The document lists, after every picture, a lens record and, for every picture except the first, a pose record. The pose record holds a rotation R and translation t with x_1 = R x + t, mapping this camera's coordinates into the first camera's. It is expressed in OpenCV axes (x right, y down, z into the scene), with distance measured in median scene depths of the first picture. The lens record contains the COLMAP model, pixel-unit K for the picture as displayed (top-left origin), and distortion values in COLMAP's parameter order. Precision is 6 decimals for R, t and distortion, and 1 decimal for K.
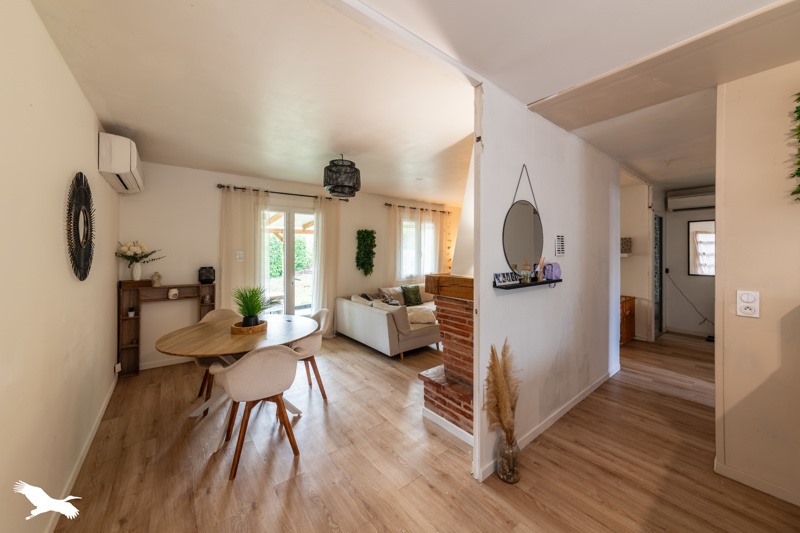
lens RADIAL K [[285.6, 0, 400.6], [0, 285.6, 254.0], [0, 0, 1]] dist [0.000994, 0.000190]
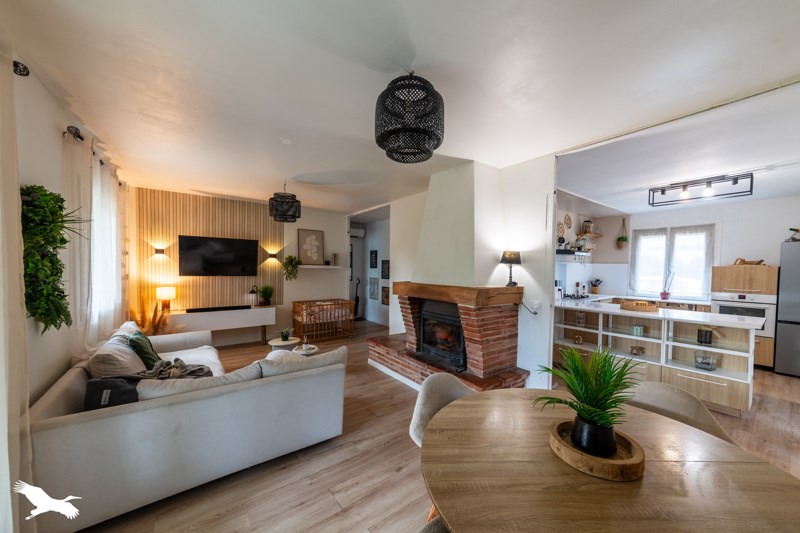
lens RADIAL K [[297.3, 0, 400.4], [0, 297.3, 269.3], [0, 0, 1]] dist [-0.000104, 0.005554]
pose [[0.033645, -0.008472, 0.999398, -0.715334], [-0.014737, 0.999851, 0.008971, 0.000785], [-0.999325, -0.015030, 0.033515, 0.927757]]
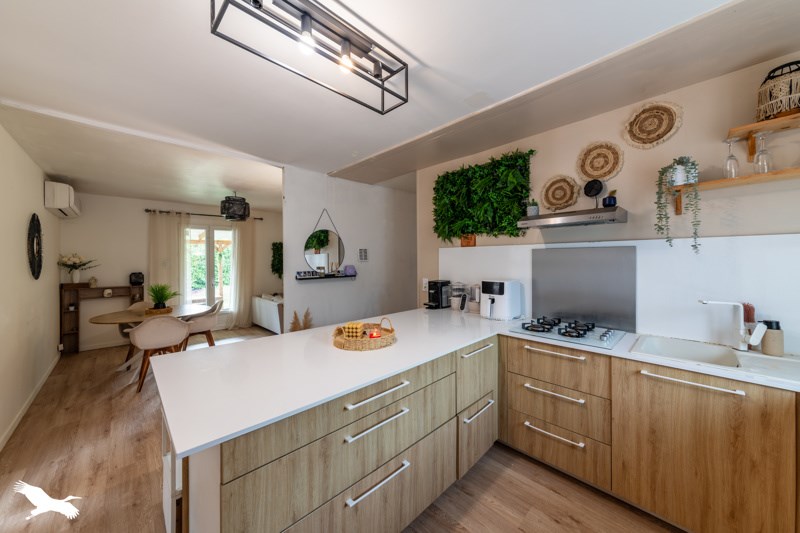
lens RADIAL K [[283.5, 0, 400.0], [0, 283.5, 261.9], [0, 0, 1]] dist [-0.000136, 0.004716]
pose [[0.995076, -0.010253, 0.098588, 0.458607], [0.009836, 0.999941, 0.004710, 0.002625], [-0.098631, -0.003717, 0.995117, -0.483460]]
